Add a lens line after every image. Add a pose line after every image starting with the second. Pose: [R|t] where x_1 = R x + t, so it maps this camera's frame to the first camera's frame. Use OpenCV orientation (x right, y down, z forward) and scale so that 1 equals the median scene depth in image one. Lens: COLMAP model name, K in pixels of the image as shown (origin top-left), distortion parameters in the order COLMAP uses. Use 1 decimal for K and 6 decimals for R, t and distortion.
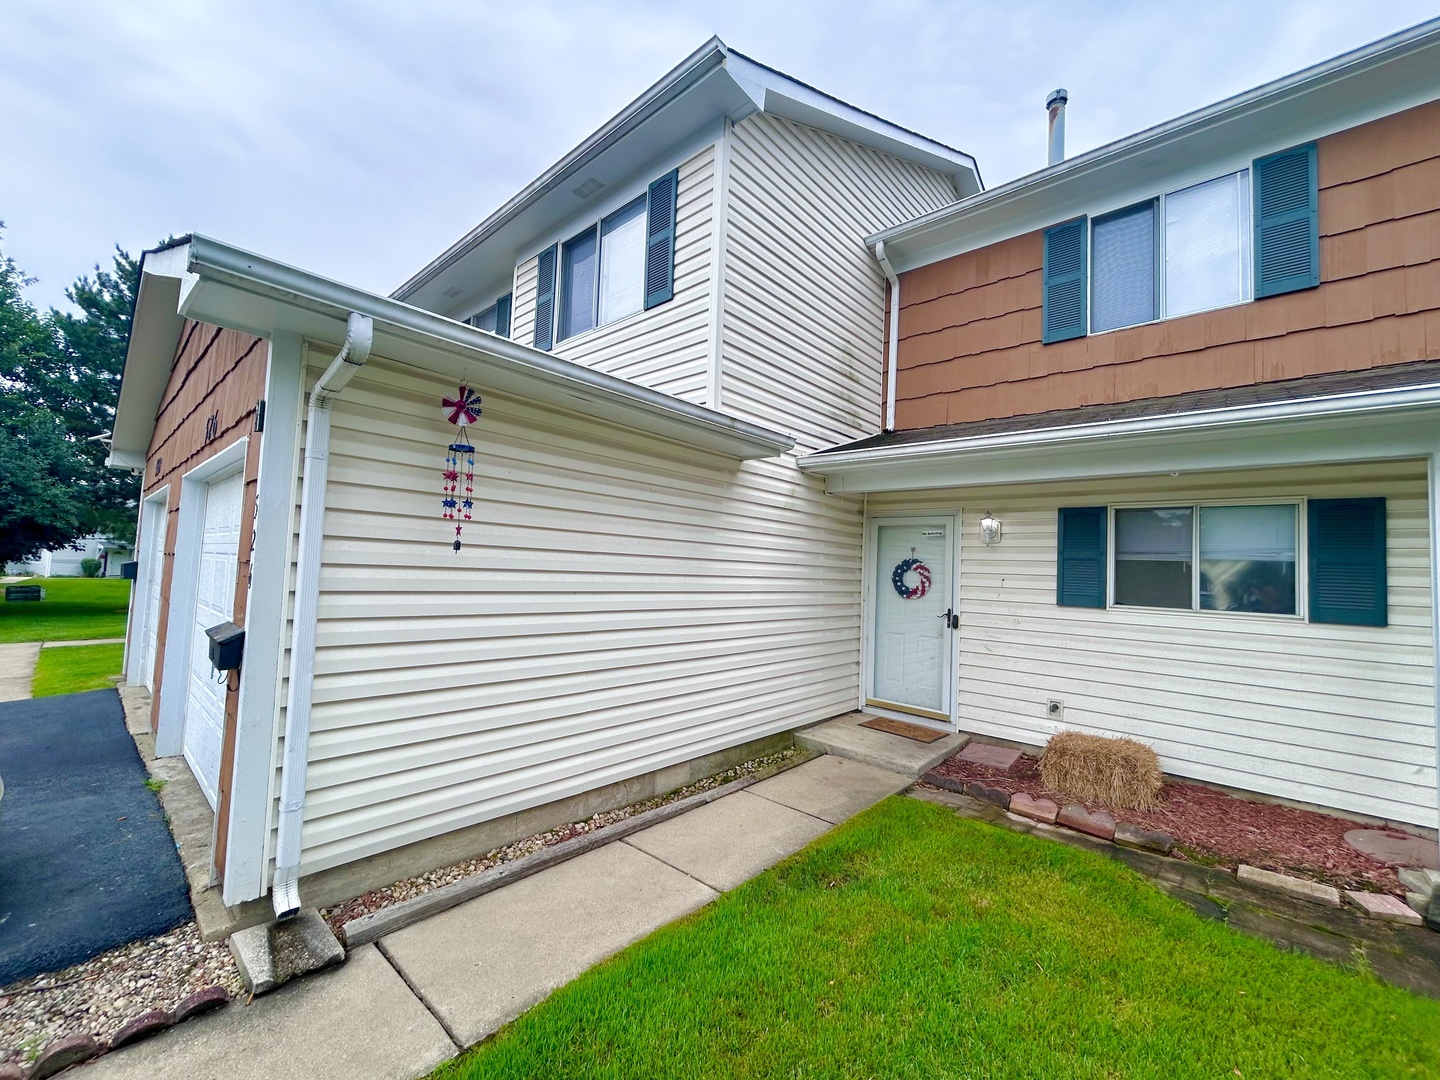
lens RADIAL K [[582.3, 0, 718.1], [0, 582.3, 543.7], [0, 0, 1]] dist [-0.000093, 0.000014]
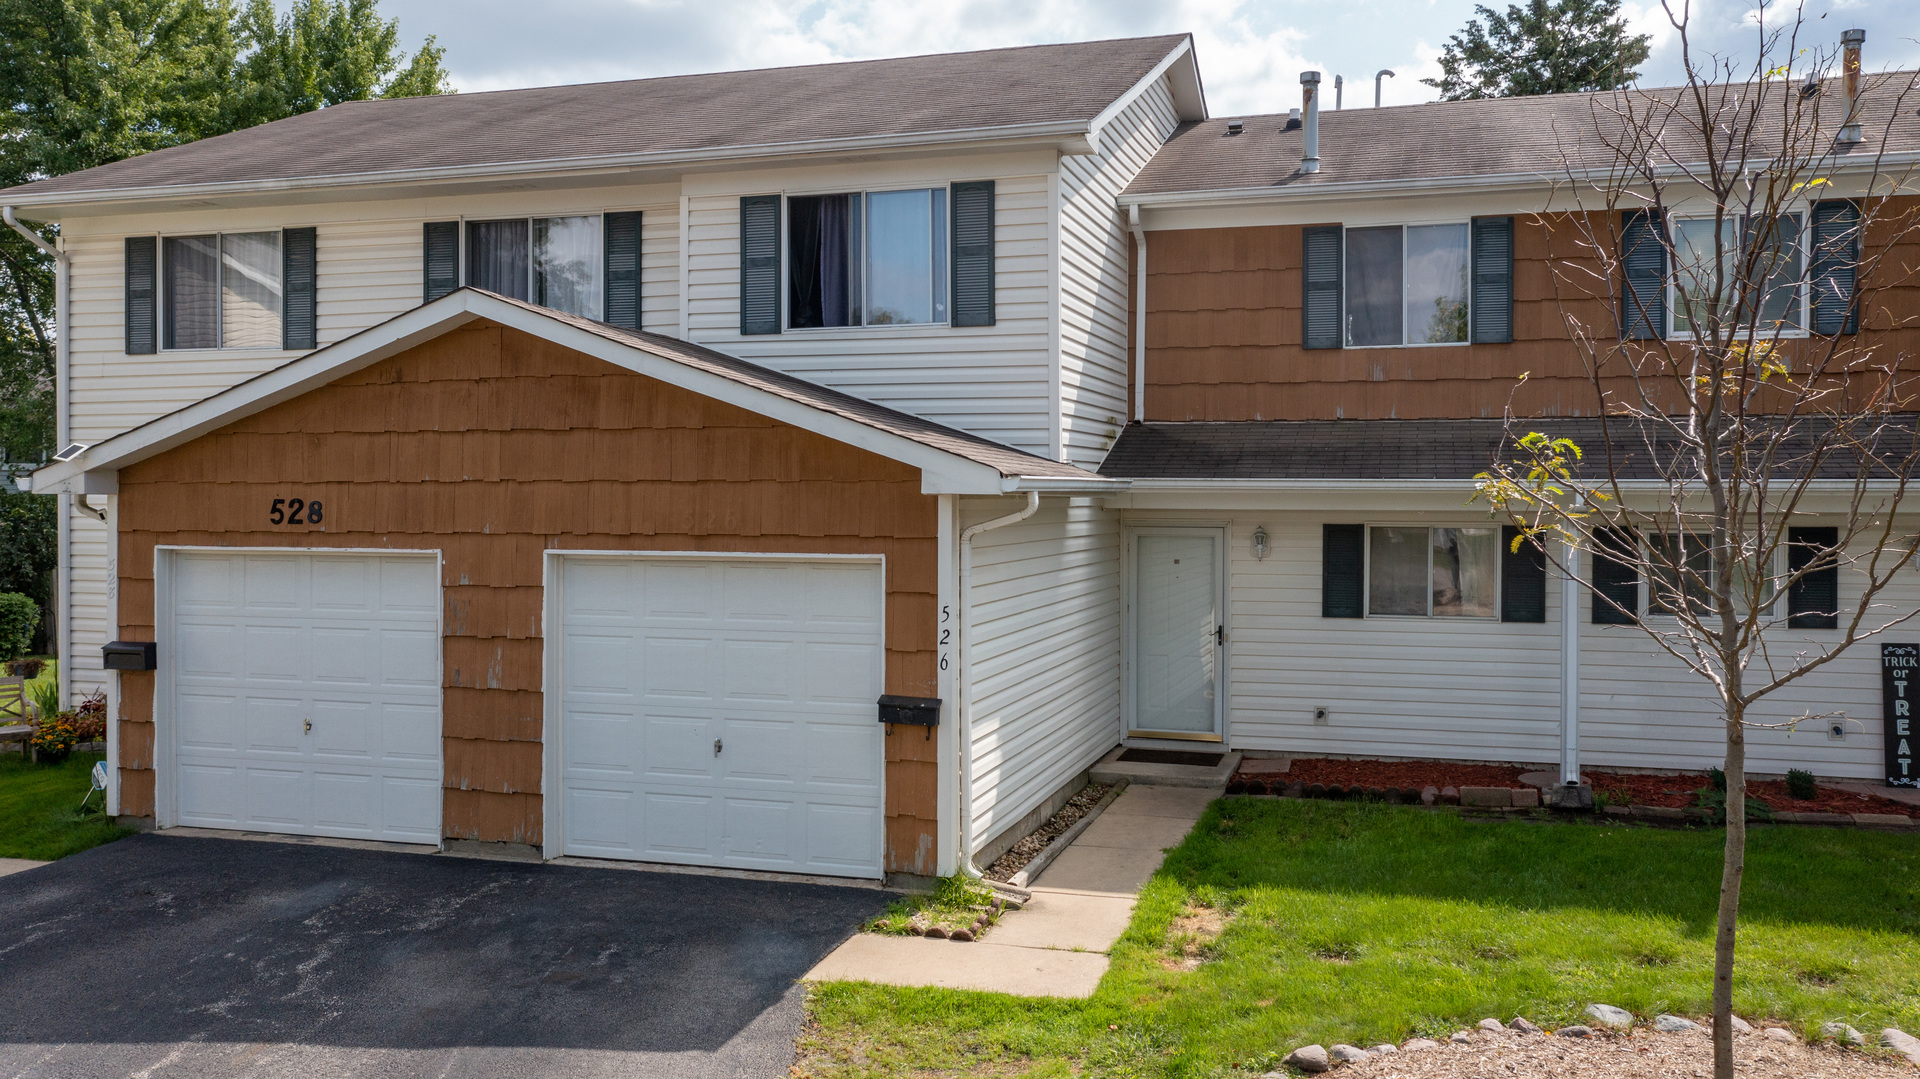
lens RADIAL K [[1588.2, 0, 960.2], [0, 1588.2, 531.2], [0, 0, 1]] dist [0.013936, 0.002550]
pose [[0.905123, -0.048628, 0.422359, -1.132650], [0.016973, 0.996778, 0.078390, -0.265895], [-0.424811, -0.063784, 0.903032, -1.214251]]
